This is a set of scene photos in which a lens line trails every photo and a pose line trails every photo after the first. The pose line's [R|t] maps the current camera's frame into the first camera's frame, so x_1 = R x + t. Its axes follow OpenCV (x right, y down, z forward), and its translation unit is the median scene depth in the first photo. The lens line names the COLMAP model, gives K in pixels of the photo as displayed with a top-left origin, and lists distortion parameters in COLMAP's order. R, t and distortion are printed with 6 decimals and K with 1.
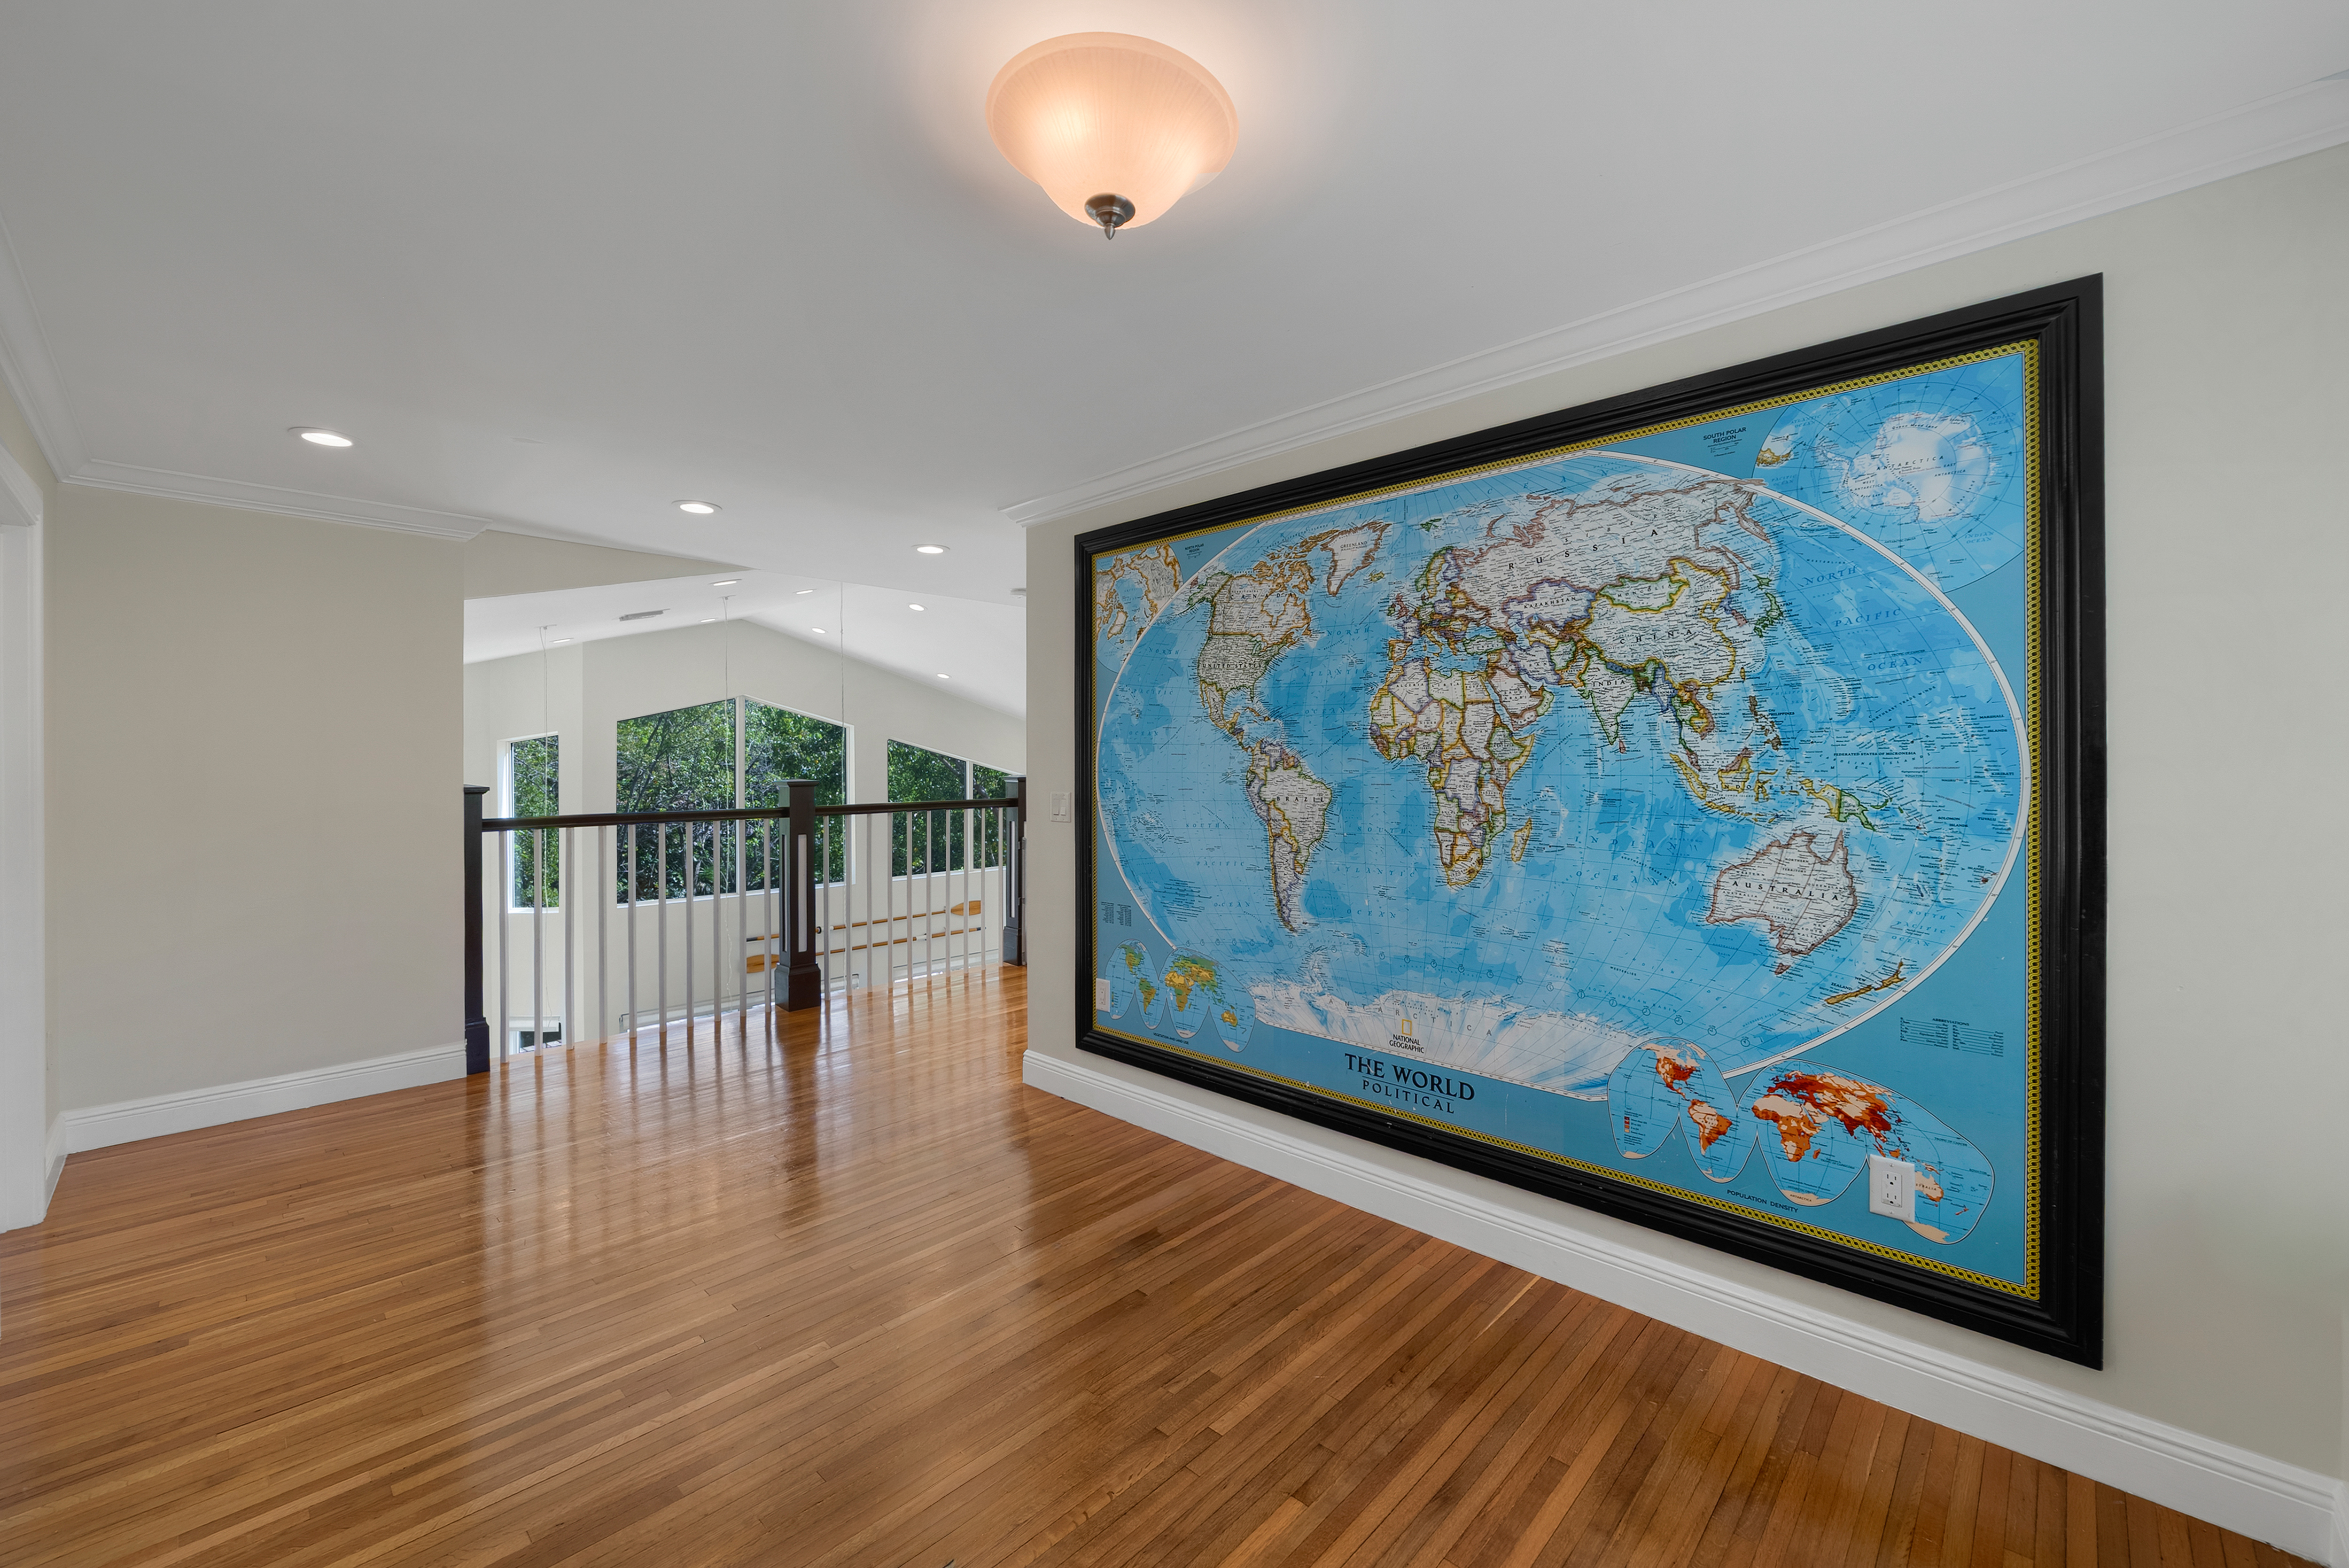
lens RADIAL K [[929.8, 0, 1167.7], [0, 929.8, 764.9], [0, 0, 1]] dist [-0.010918, 0.000617]
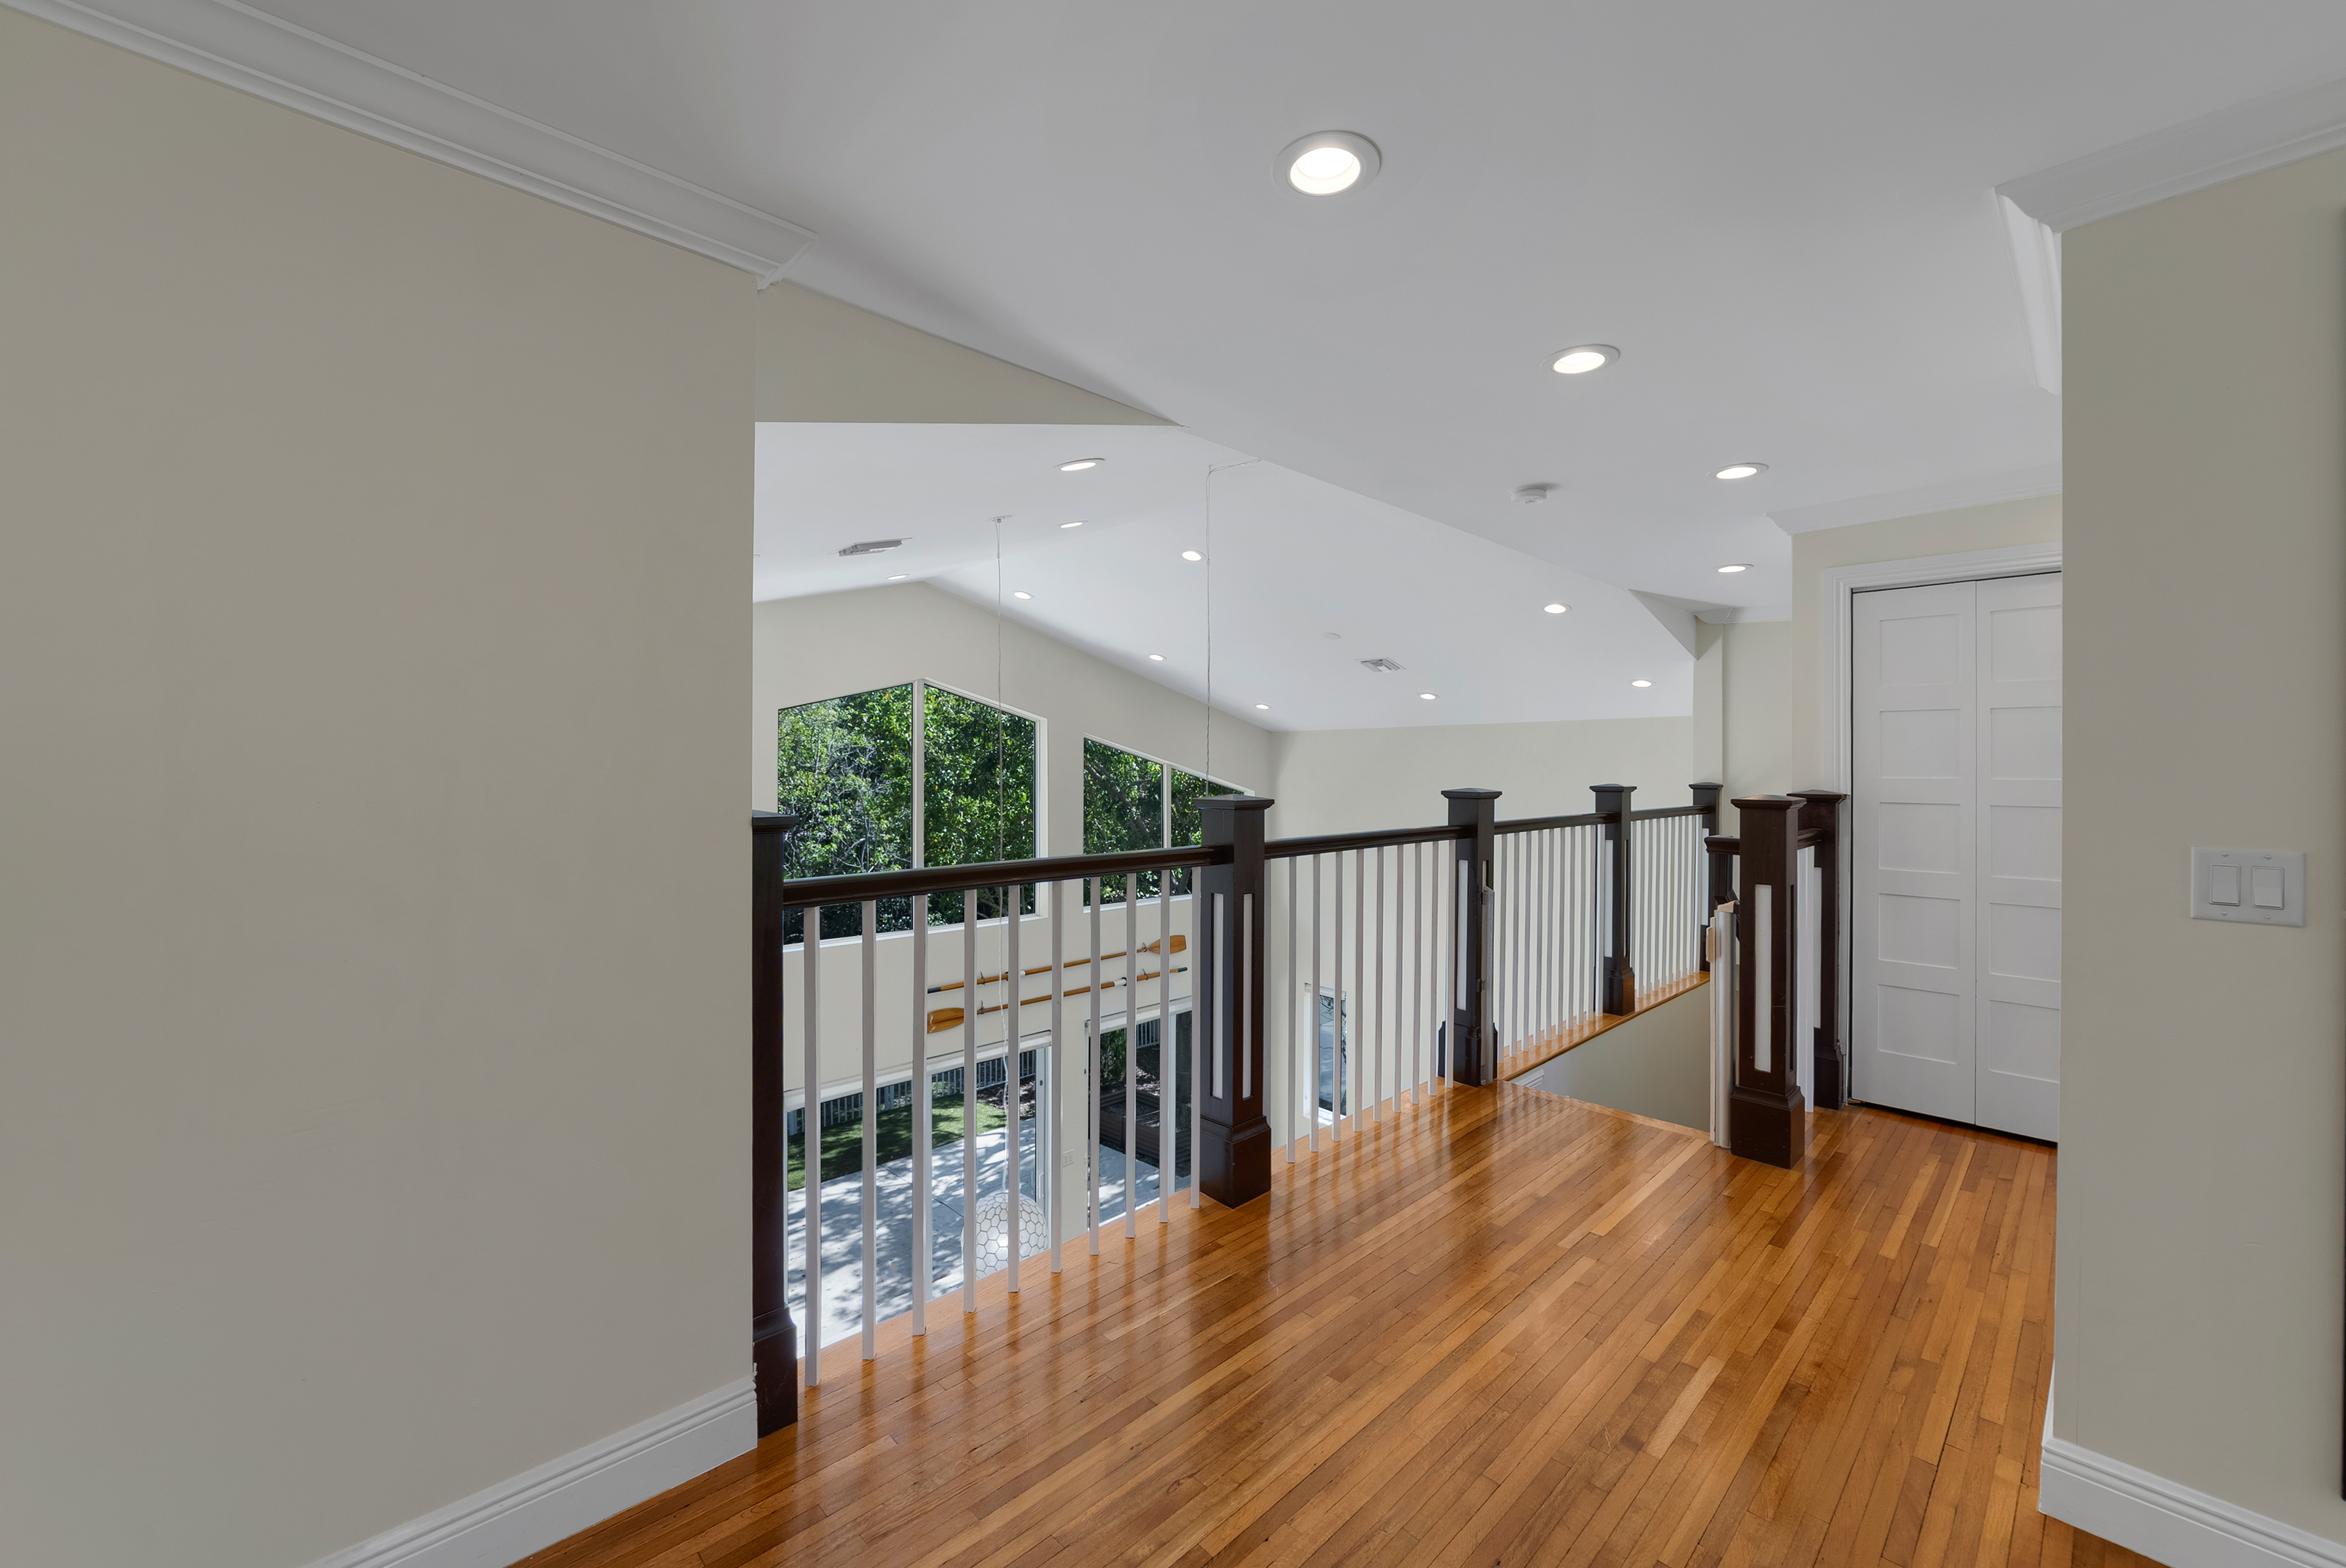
lens RADIAL K [[928.6, 0, 1169.1], [0, 928.6, 768.8], [0, 0, 1]] dist [-0.010918, 0.000617]
pose [[0.999236, 0.004803, -0.038778, -0.754470], [-0.004724, 0.999987, 0.002140, -0.006066], [0.038788, -0.001956, 0.999246, 0.767732]]
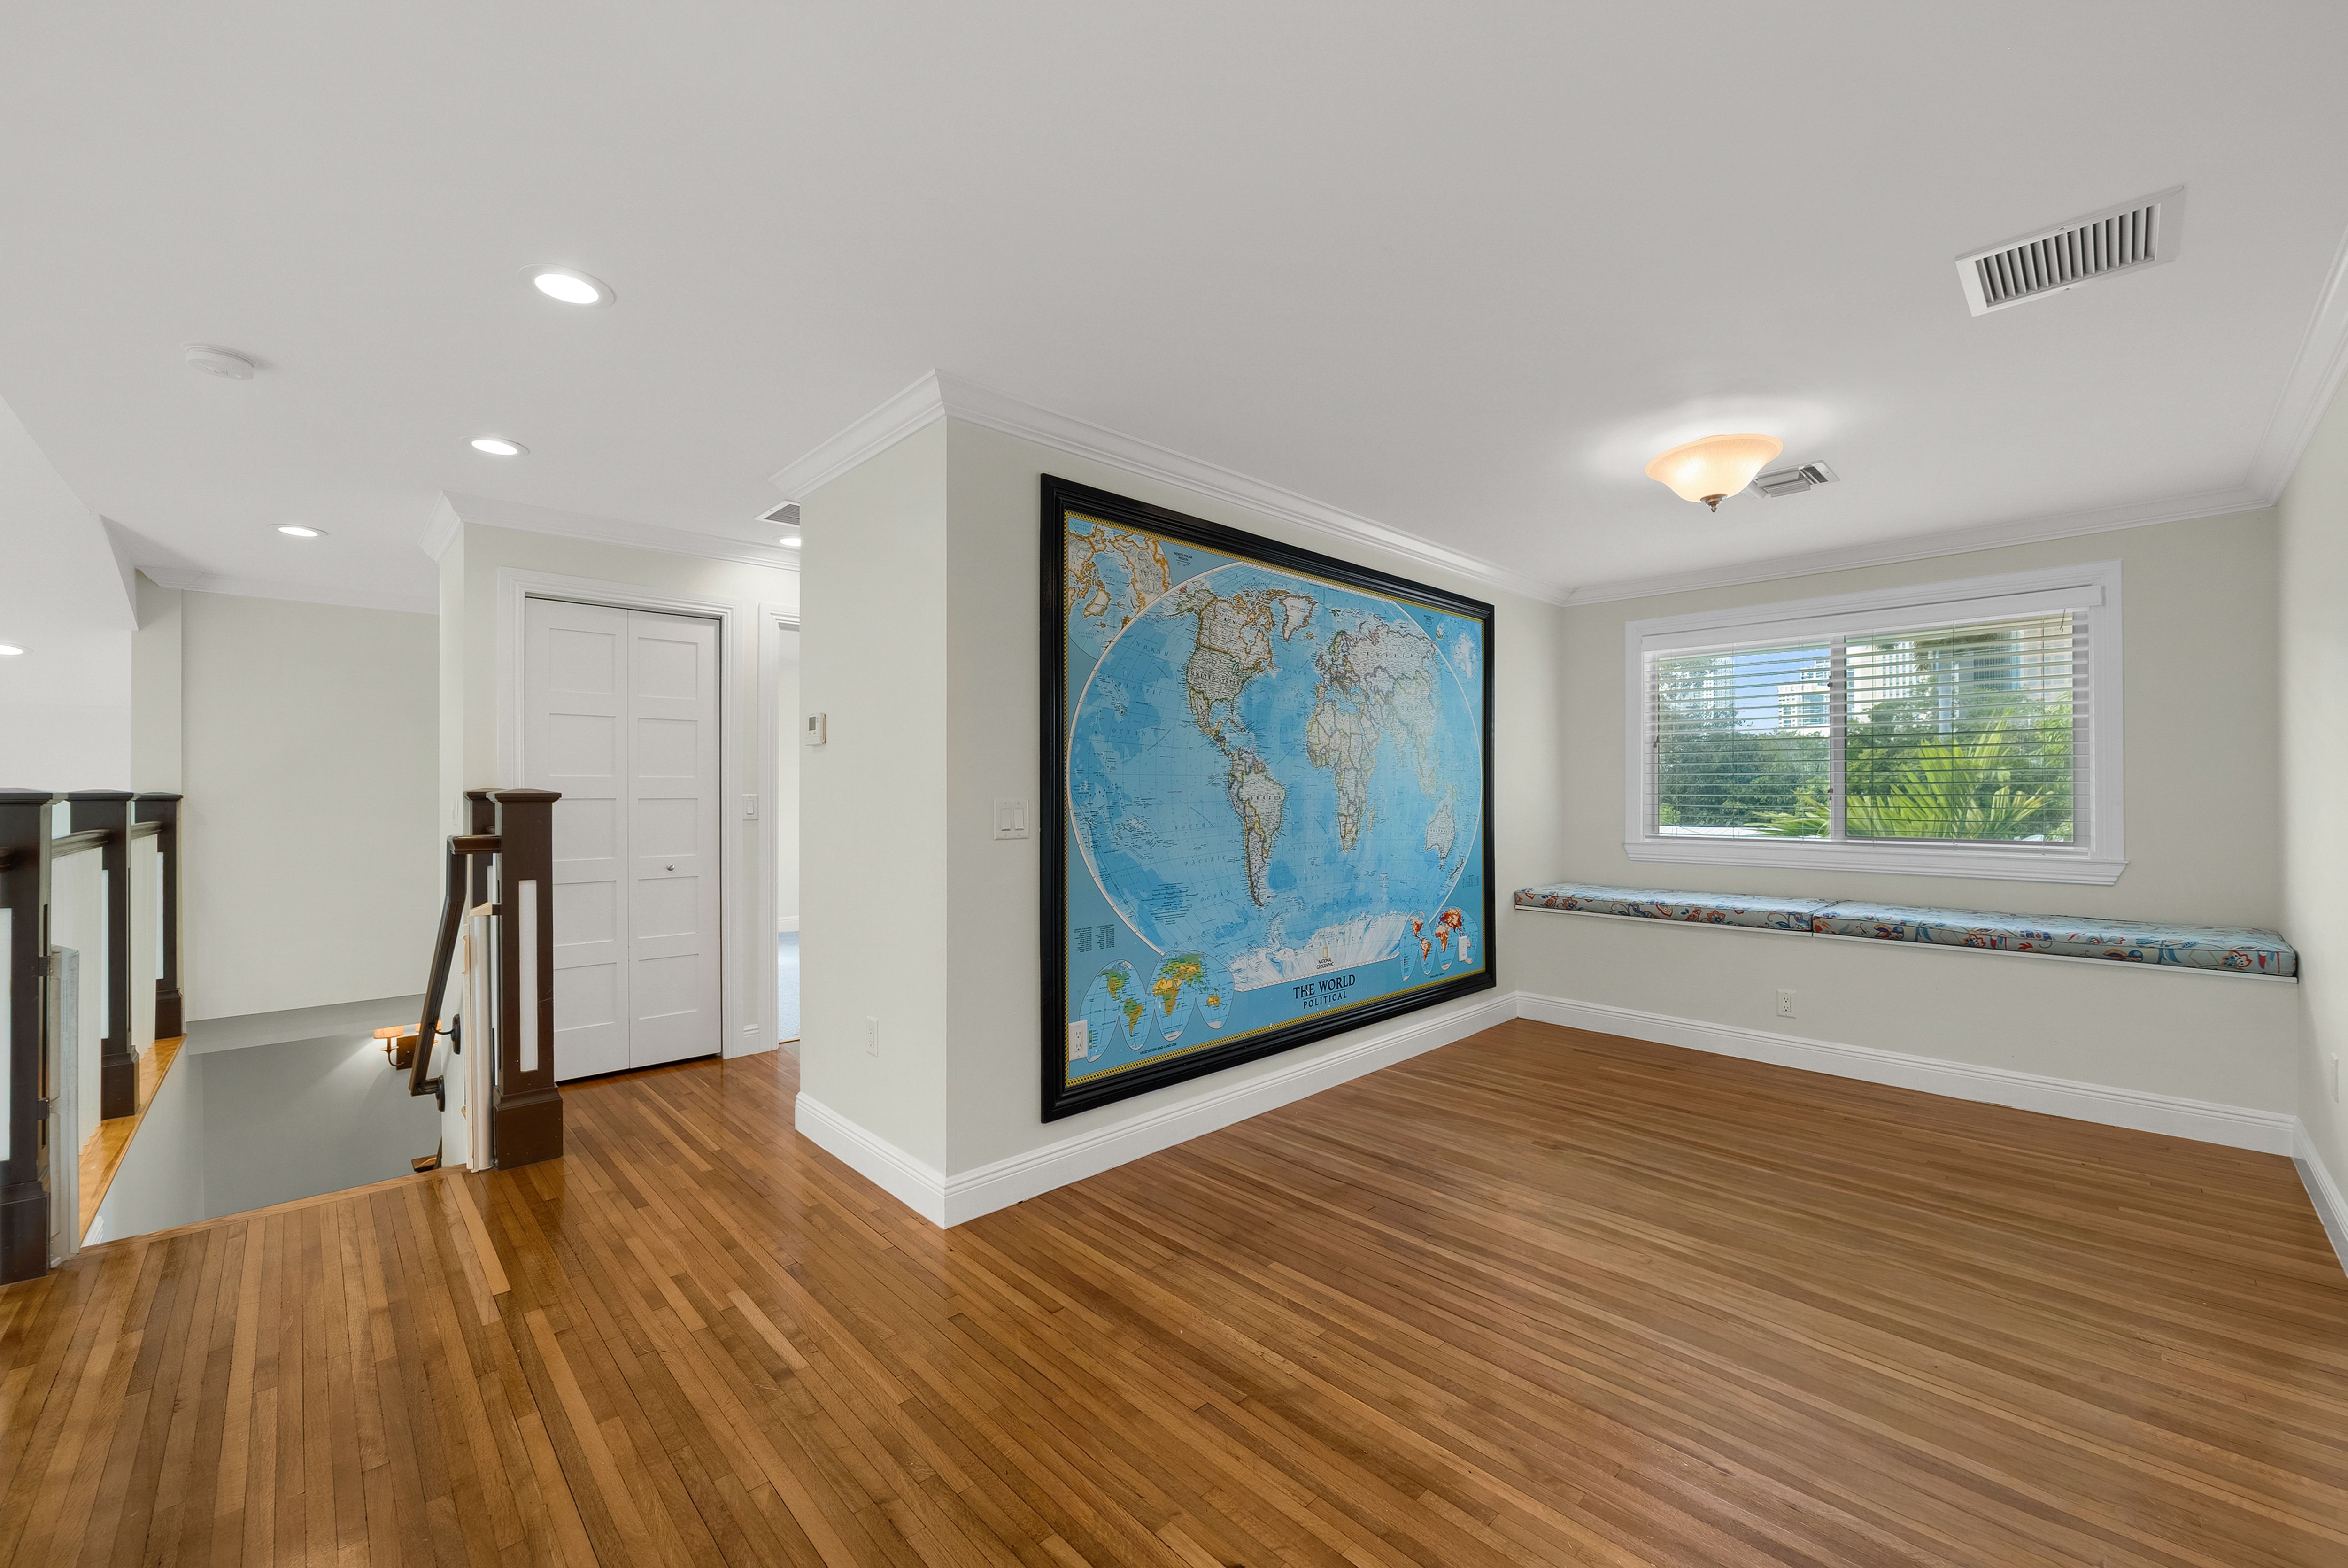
lens RADIAL K [[929.5, 0, 1160.9], [0, 929.5, 792.5], [0, 0, 1]] dist [-0.010918, 0.000617]
pose [[0.050109, 0.002905, 0.998740, -1.136947], [0.001849, 0.999994, -0.003002, 0.034589], [-0.998742, 0.001997, 0.050103, 1.112925]]
